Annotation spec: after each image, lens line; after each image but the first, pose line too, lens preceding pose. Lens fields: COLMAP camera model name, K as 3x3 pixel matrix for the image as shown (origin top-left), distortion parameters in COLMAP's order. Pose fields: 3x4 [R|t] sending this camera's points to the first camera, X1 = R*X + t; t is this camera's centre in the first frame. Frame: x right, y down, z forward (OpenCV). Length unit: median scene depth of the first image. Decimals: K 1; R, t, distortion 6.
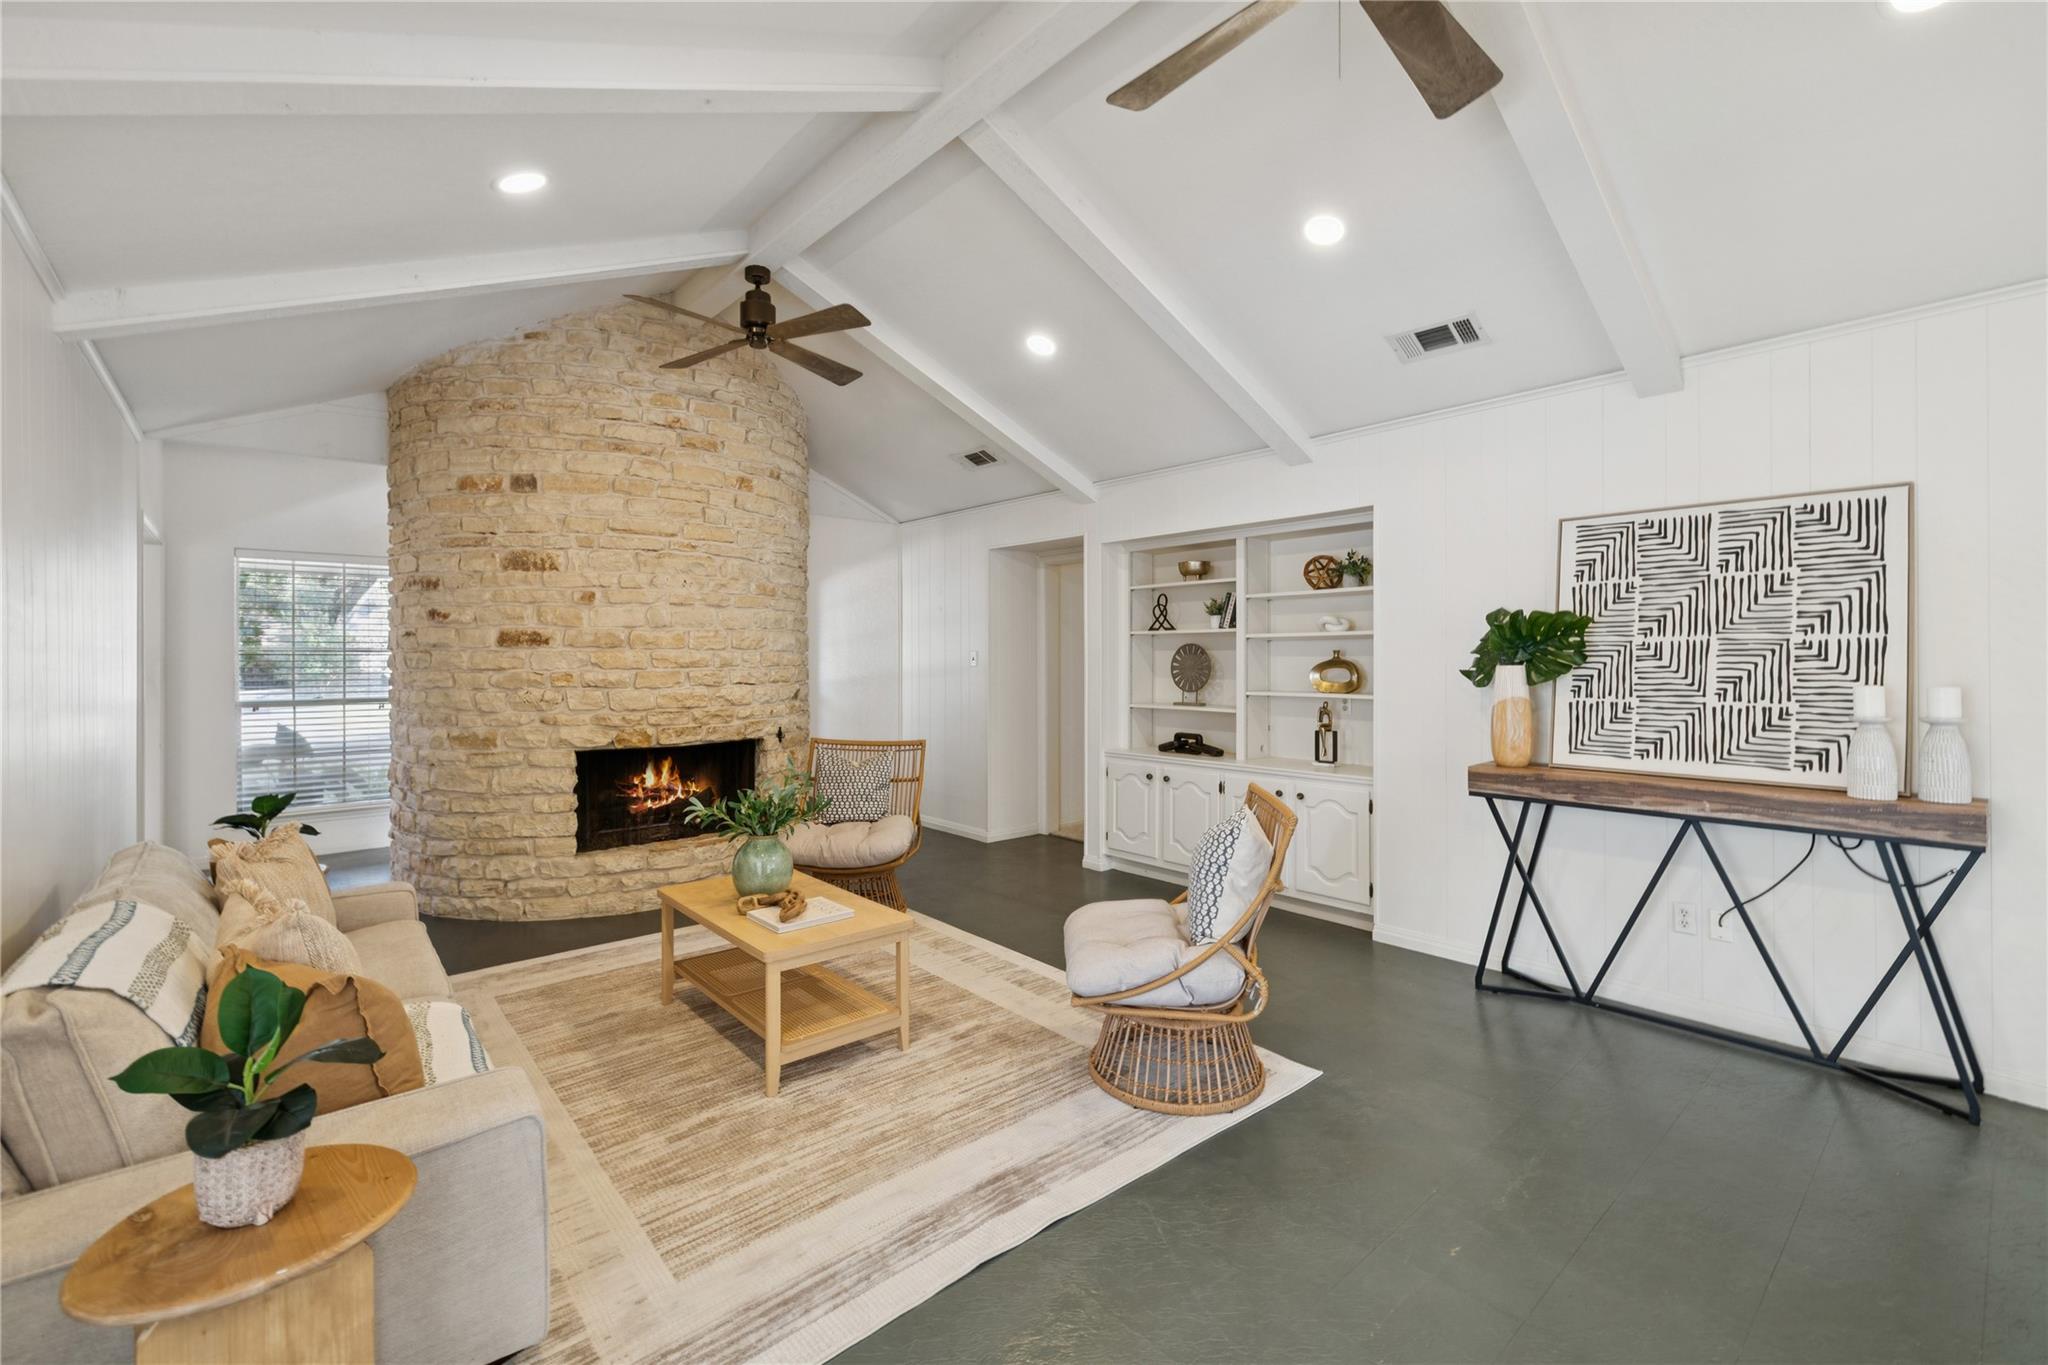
lens RADIAL K [[862.4, 0, 1014.1], [0, 862.4, 665.4], [0, 0, 1]] dist [-0.000974, -0.000648]
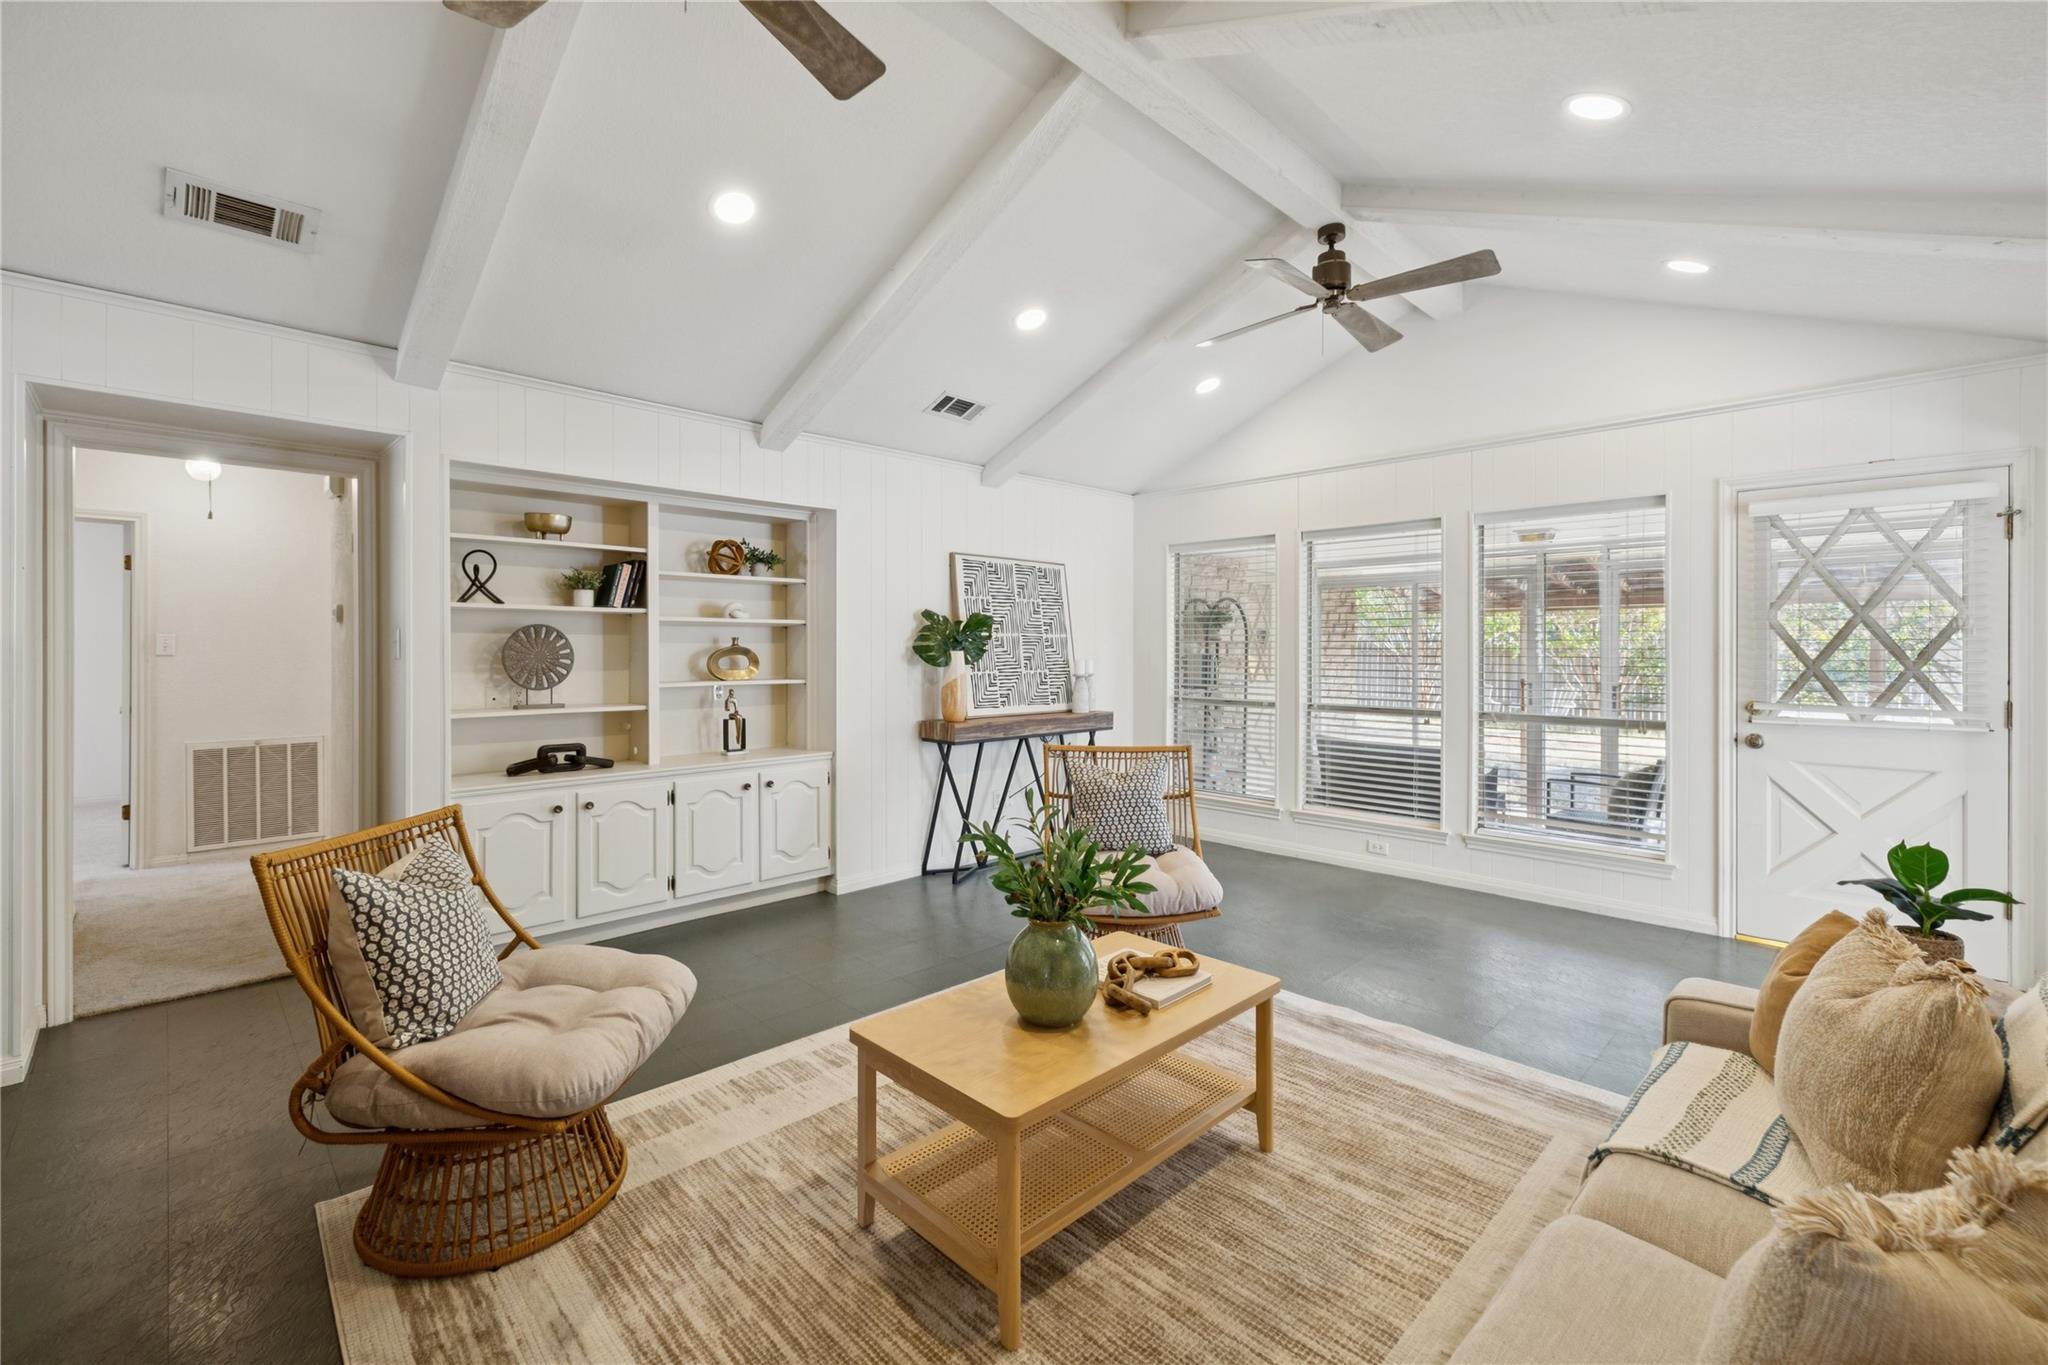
lens RADIAL K [[862.4, 0, 1008.5], [0, 862.4, 660.2], [0, 0, 1]] dist [-0.000974, -0.000648]
pose [[-0.054806, -0.009698, 0.998450, -0.657075], [0.007636, 0.999920, 0.010131, 0.001328], [-0.998468, 0.008179, -0.054728, 0.762400]]
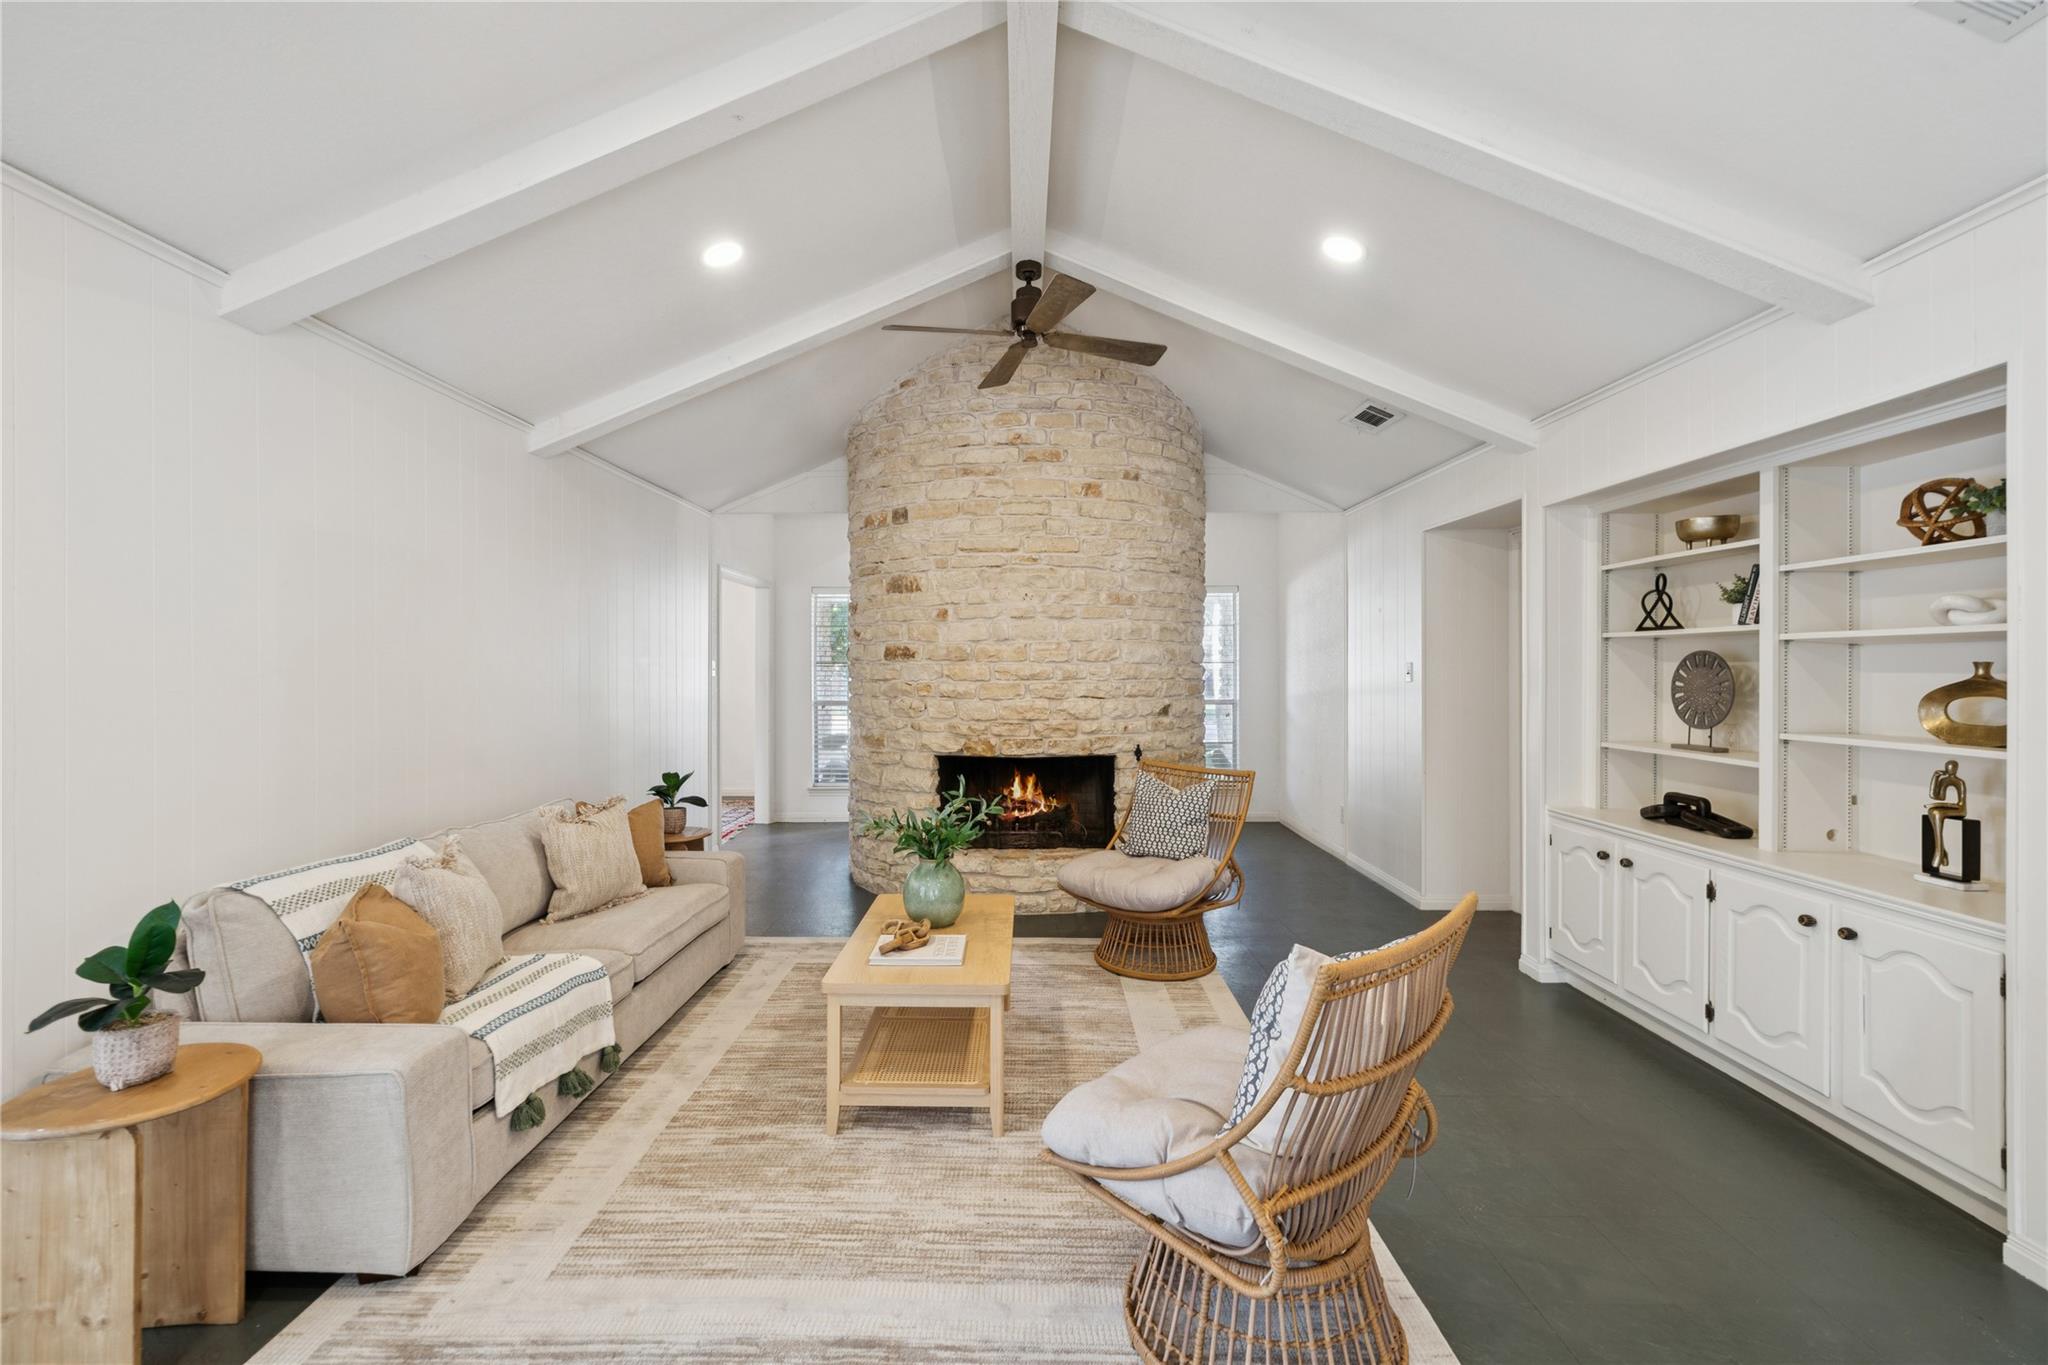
lens RADIAL K [[862.4, 0, 1013.7], [0, 862.4, 673.5], [0, 0, 1]] dist [-0.000974, -0.000648]
pose [[0.749213, 0.007207, -0.662290, 0.290633], [-0.008649, 0.999962, 0.001097, -0.006449], [0.662272, 0.004907, 0.749247, 0.245815]]
